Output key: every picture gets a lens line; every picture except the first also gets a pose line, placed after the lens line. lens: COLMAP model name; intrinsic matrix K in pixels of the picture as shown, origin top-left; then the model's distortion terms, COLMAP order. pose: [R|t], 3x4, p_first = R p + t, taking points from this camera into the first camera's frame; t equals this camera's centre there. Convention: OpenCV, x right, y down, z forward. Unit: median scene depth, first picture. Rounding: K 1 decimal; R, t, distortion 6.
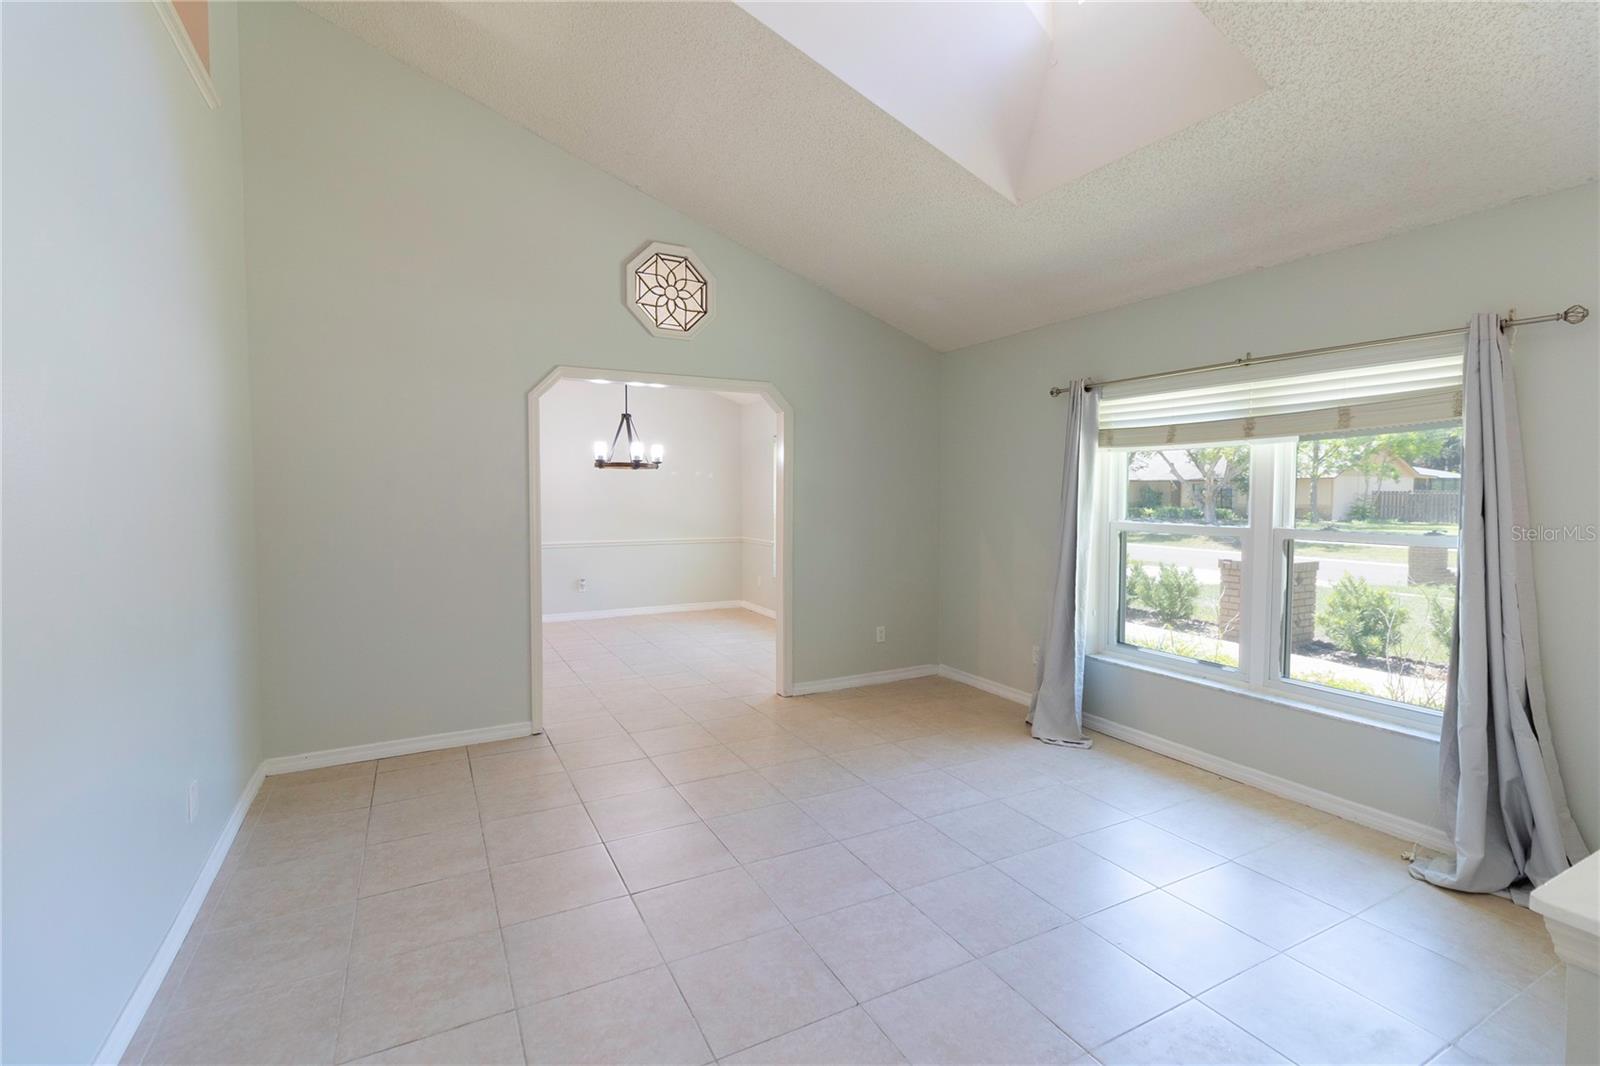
lens RADIAL K [[732.5, 0, 803.2], [0, 732.5, 527.3], [0, 0, 1]] dist [0.004001, -0.000662]
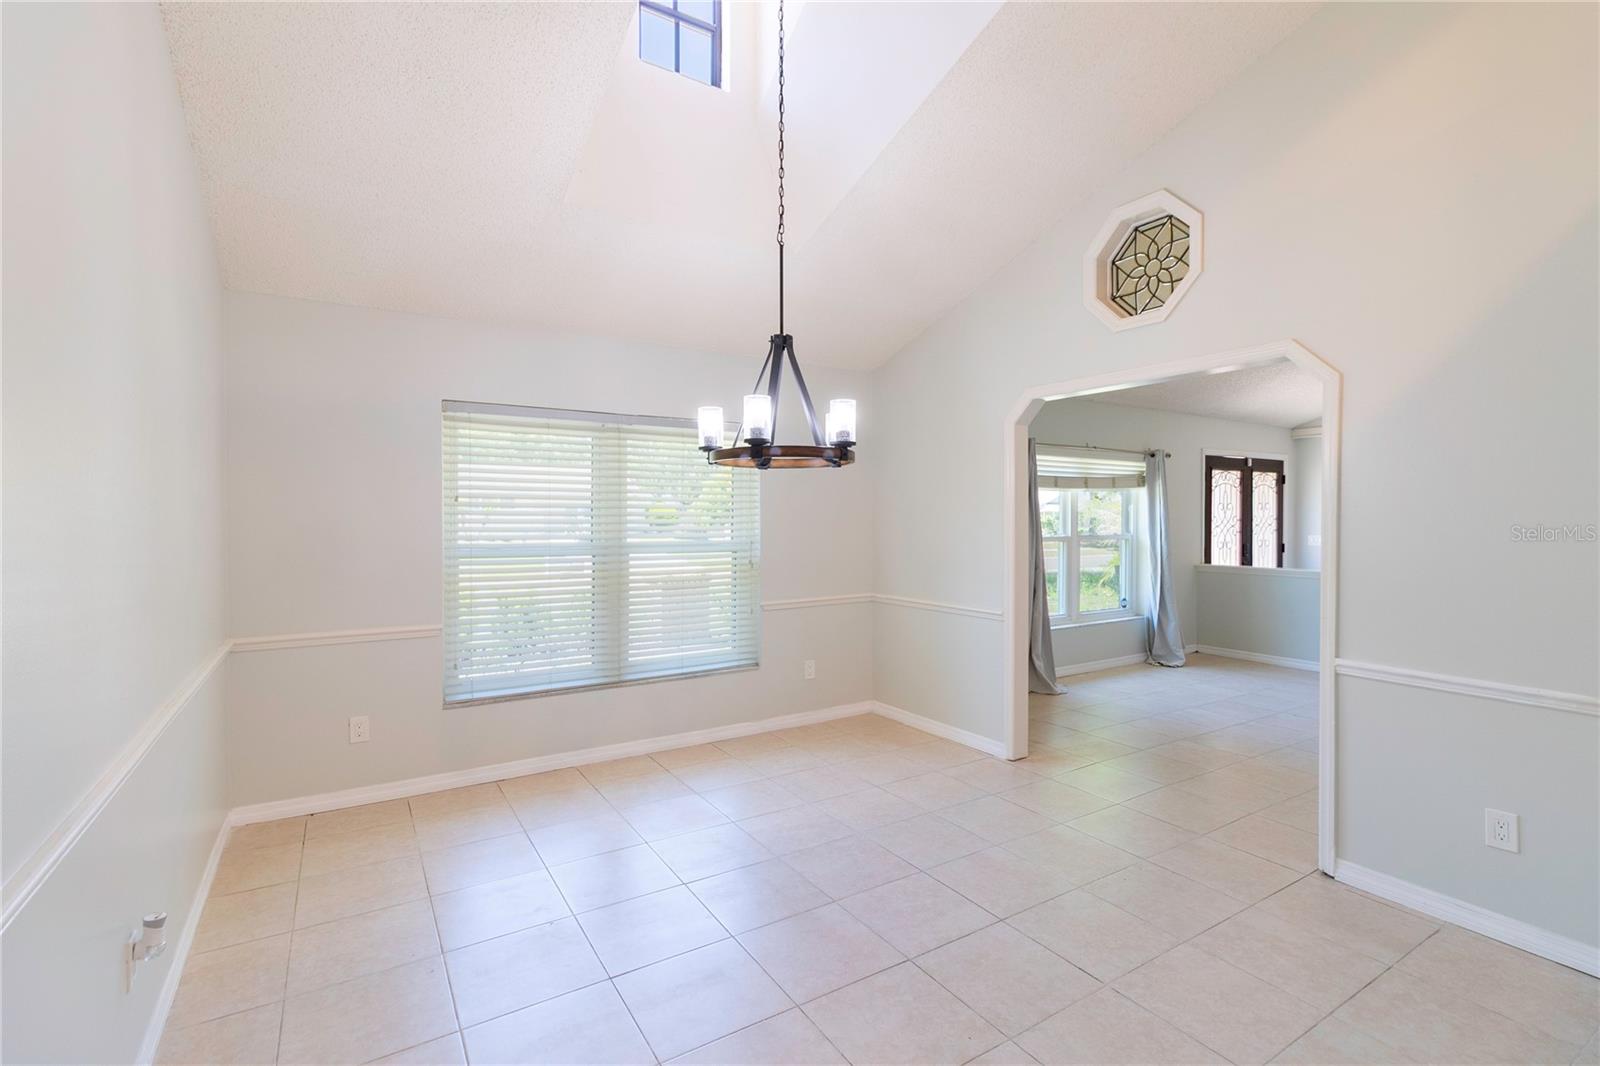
lens RADIAL K [[732.5, 0, 790.9], [0, 732.5, 535.2], [0, 0, 1]] dist [0.004001, -0.000662]
pose [[-0.066615, -0.016594, 0.997641, -1.267687], [0.051706, 0.998461, 0.020060, -0.079518], [-0.996438, 0.052920, -0.065655, 1.945761]]
